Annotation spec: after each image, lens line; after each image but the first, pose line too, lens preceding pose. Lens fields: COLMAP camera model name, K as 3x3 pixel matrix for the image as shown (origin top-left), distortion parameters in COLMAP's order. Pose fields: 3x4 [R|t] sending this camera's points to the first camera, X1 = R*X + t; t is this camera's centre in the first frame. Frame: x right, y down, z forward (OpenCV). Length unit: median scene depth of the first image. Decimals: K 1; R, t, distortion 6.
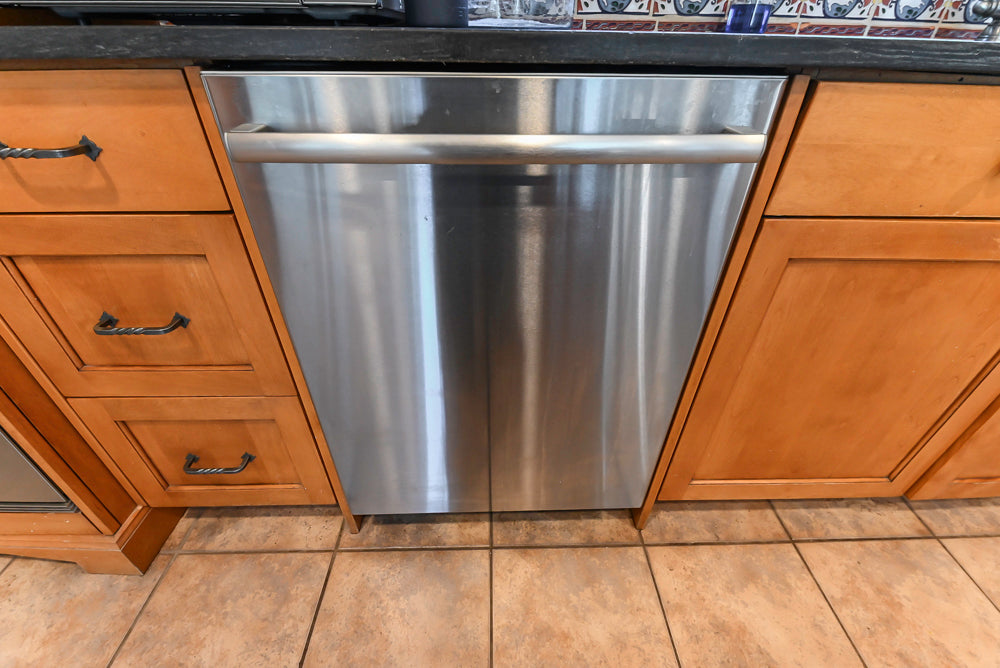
lens RADIAL K [[419.2, 0, 502.7], [0, 419.2, 326.5], [0, 0, 1]] dist [0.001495, -0.005495]
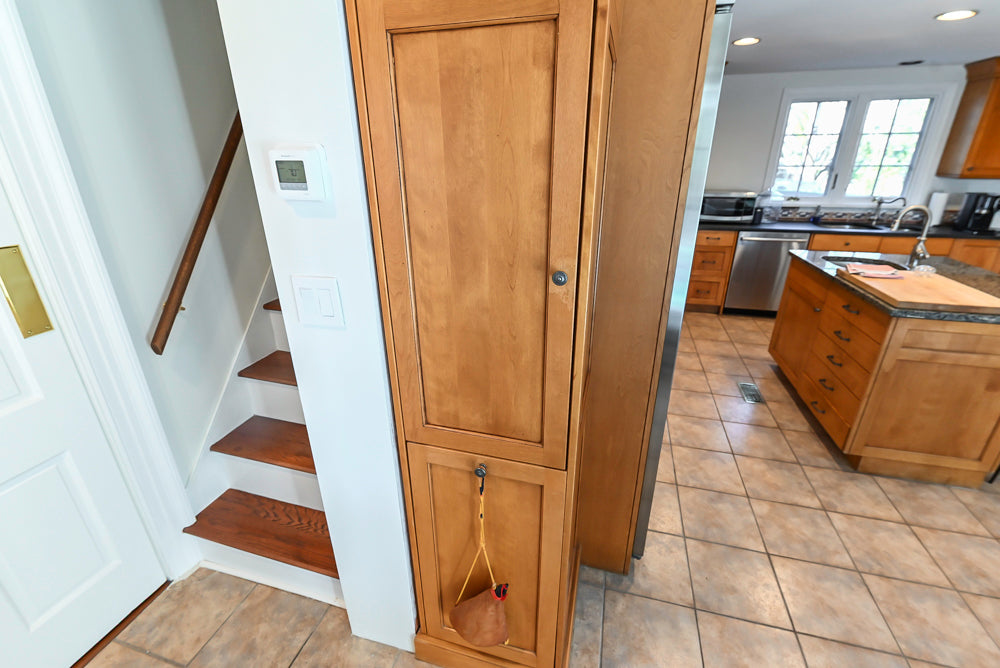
lens RADIAL K [[419.2, 0, 506.2], [0, 419.2, 326.8], [0, 0, 1]] dist [0.001495, -0.005495]
pose [[0.957069, 0.089779, -0.275606, -1.542699], [-0.148444, 0.968485, -0.200002, 2.179799], [0.248964, 0.232327, 0.940234, -4.575505]]
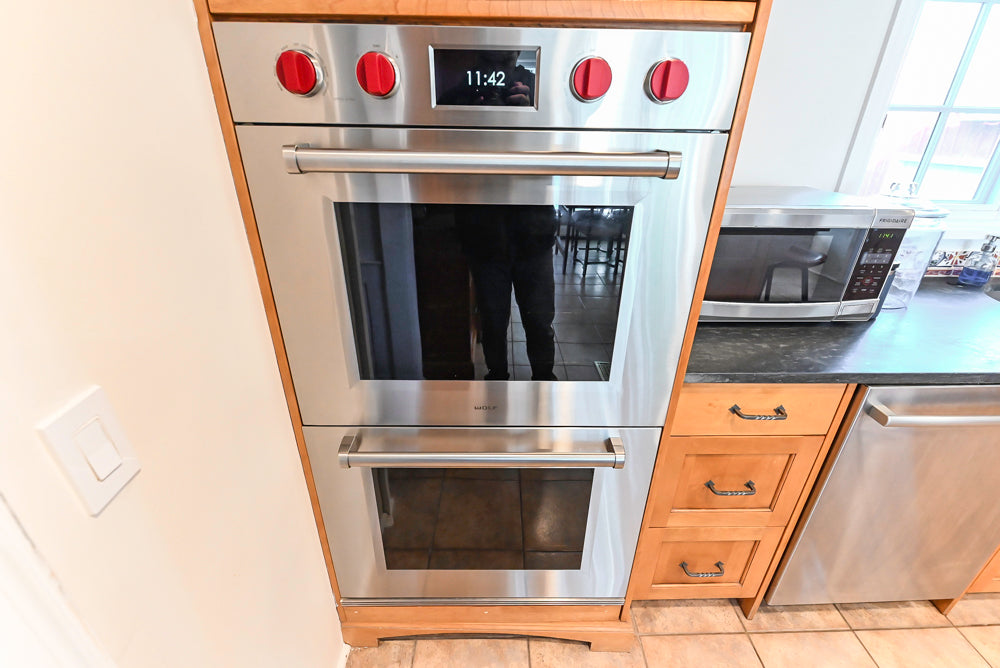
lens RADIAL K [[419.2, 0, 498.9], [0, 419.2, 322.2], [0, 0, 1]] dist [0.001495, -0.005495]
pose [[0.999989, 0.000225, -0.004770, -1.365999], [-0.001012, 0.986205, -0.165524, -0.296663], [0.004667, 0.165527, 0.986194, -0.636048]]
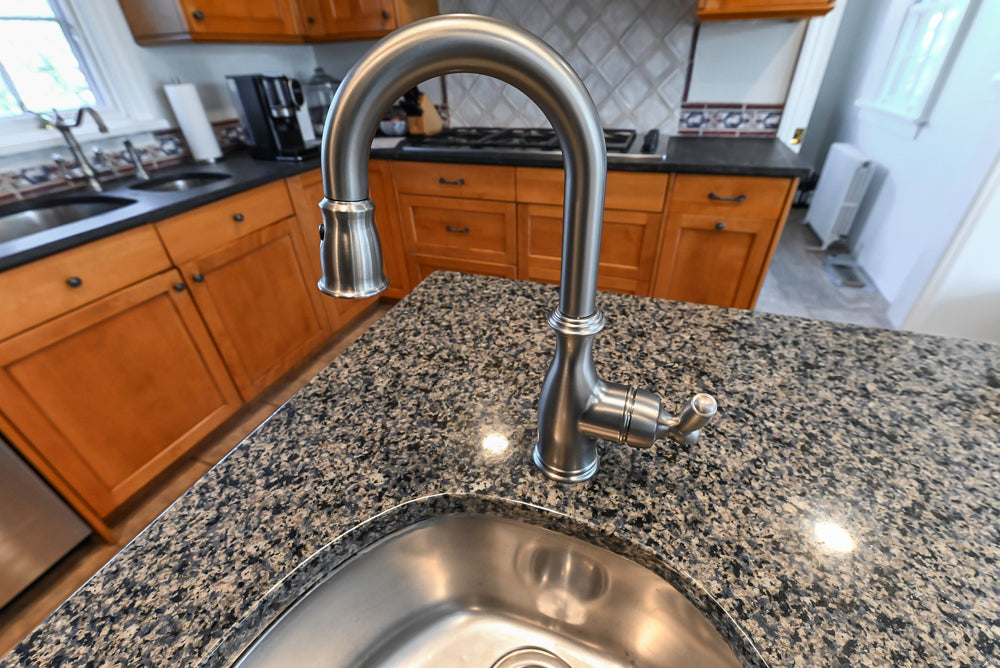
lens RADIAL K [[419.2, 0, 502.5], [0, 419.2, 329.8], [0, 0, 1]] dist [0.001495, -0.005495]
pose [[0.386579, -0.523476, 0.759295, 0.165318], [0.559555, 0.787583, 0.258092, 0.330513], [-0.733113, 0.325094, 0.597377, -1.229101]]
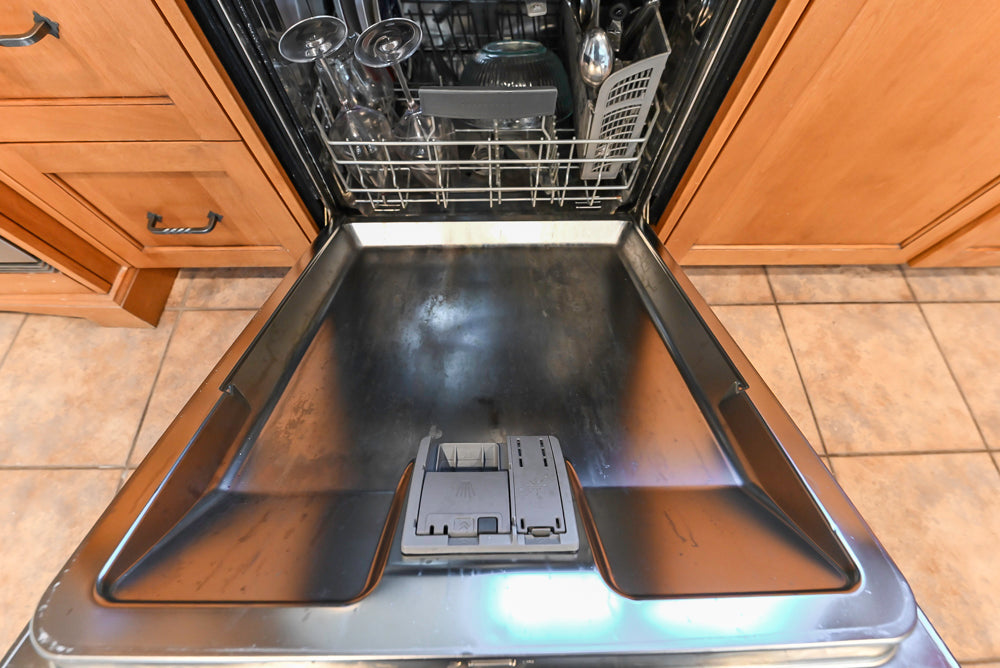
lens RADIAL K [[419.2, 0, 502.3], [0, 419.2, 326.7], [0, 0, 1]] dist [0.001495, -0.005495]
pose [[0.999975, 0.006995, -0.000460, 0.021333], [-0.005812, 0.863959, 0.503529, 0.054156], [0.003919, -0.503514, 0.863978, 0.089078]]
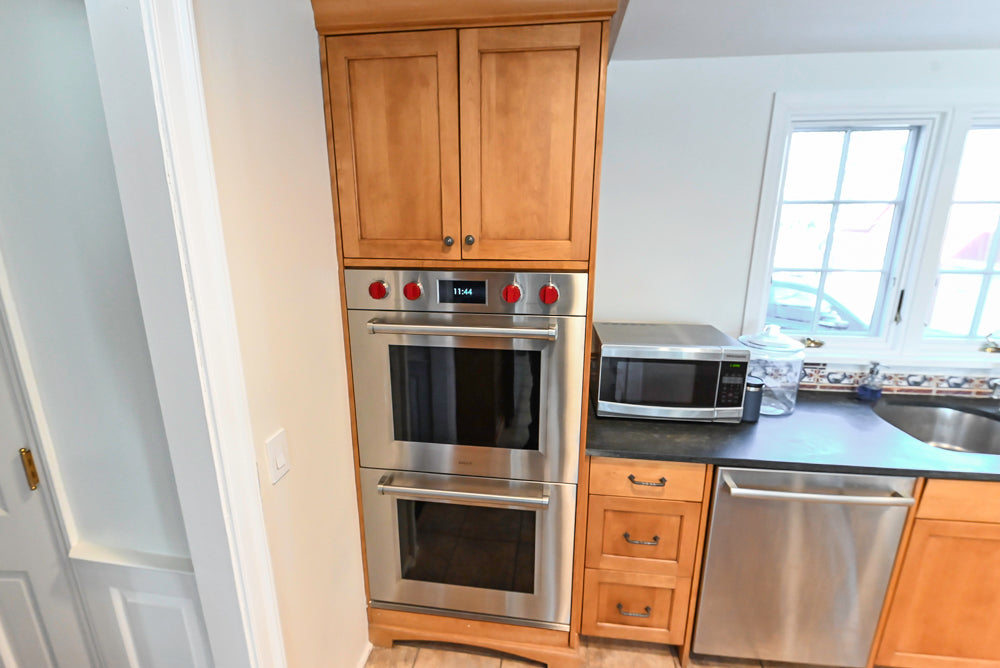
lens RADIAL K [[419.2, 0, 503.3], [0, 419.2, 322.0], [0, 0, 1]] dist [0.001495, -0.005495]
pose [[0.989712, 0.021348, -0.141474, -1.007851], [-0.071520, 0.930221, -0.359964, -0.185183], [0.123918, 0.366378, 0.922177, -1.381081]]
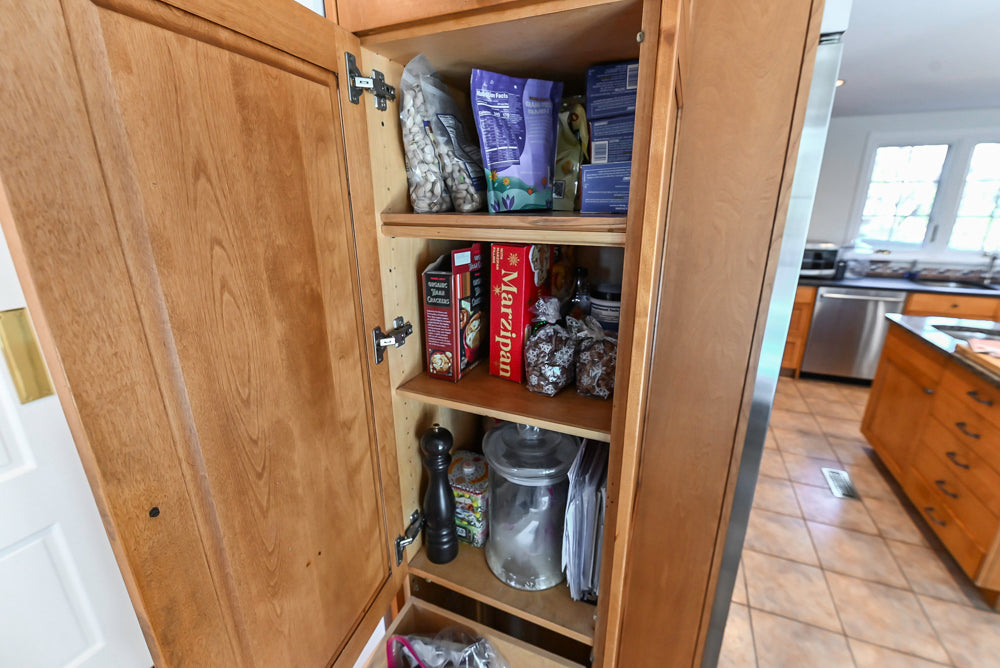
lens RADIAL K [[419.2, 0, 506.2], [0, 419.2, 331.5], [0, 0, 1]] dist [0.001495, -0.005495]
pose [[0.911610, 0.103014, -0.397940, -1.571785], [-0.218942, 0.941022, -0.257957, 1.989488], [0.347897, 0.322282, 0.880399, -4.379840]]
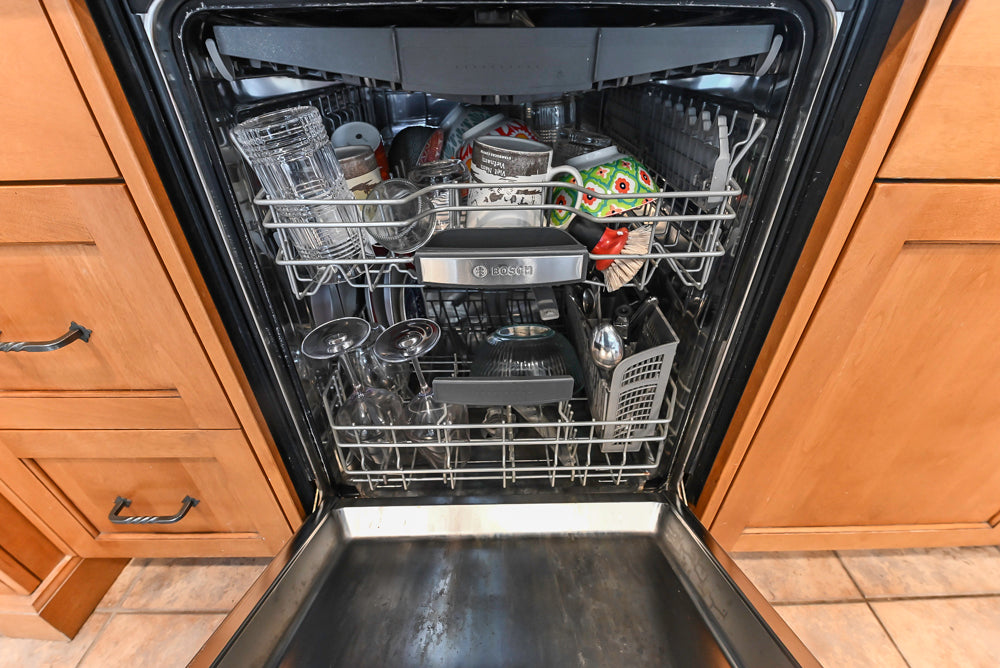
lens RADIAL K [[419.2, 0, 501.1], [0, 419.2, 325.2], [0, 0, 1]] dist [0.001495, -0.005495]
pose [[0.999795, -0.005444, -0.019494, 0.006056], [0.005017, 0.999748, -0.021881, -0.005184], [0.019608, 0.021778, 0.999571, 0.195421]]
